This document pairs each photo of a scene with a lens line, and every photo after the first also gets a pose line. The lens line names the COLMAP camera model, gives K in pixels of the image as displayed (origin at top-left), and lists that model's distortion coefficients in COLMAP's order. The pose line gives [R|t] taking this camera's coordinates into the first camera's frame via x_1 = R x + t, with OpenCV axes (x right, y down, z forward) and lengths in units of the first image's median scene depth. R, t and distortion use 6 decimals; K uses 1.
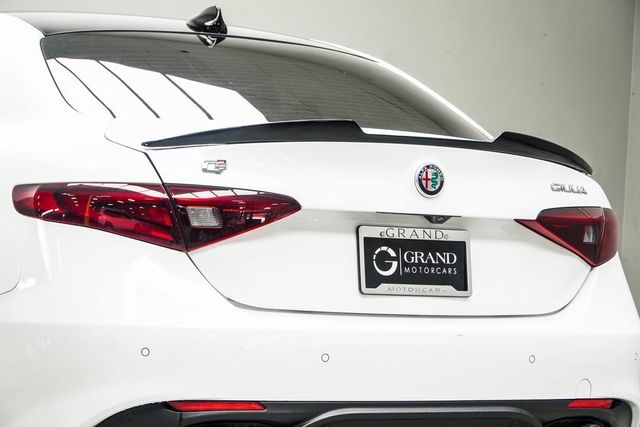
lens RADIAL K [[2061.3, 0, 320.0], [0, 2061.3, 213.5], [0, 0, 1]] dist [-0.718111, 0.435644]
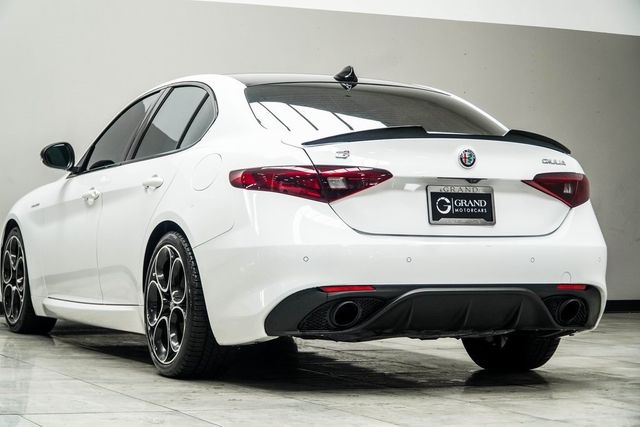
lens RADIAL K [[1568.2, 0, 320.0], [0, 1568.2, 213.5], [0, 0, 1]] dist [-0.441576, 0.035179]
pose [[0.992820, -0.040390, -0.112596, 0.076503], [0.038995, 0.999133, -0.014564, 0.045048], [0.113086, 0.010068, 0.993534, -0.334150]]
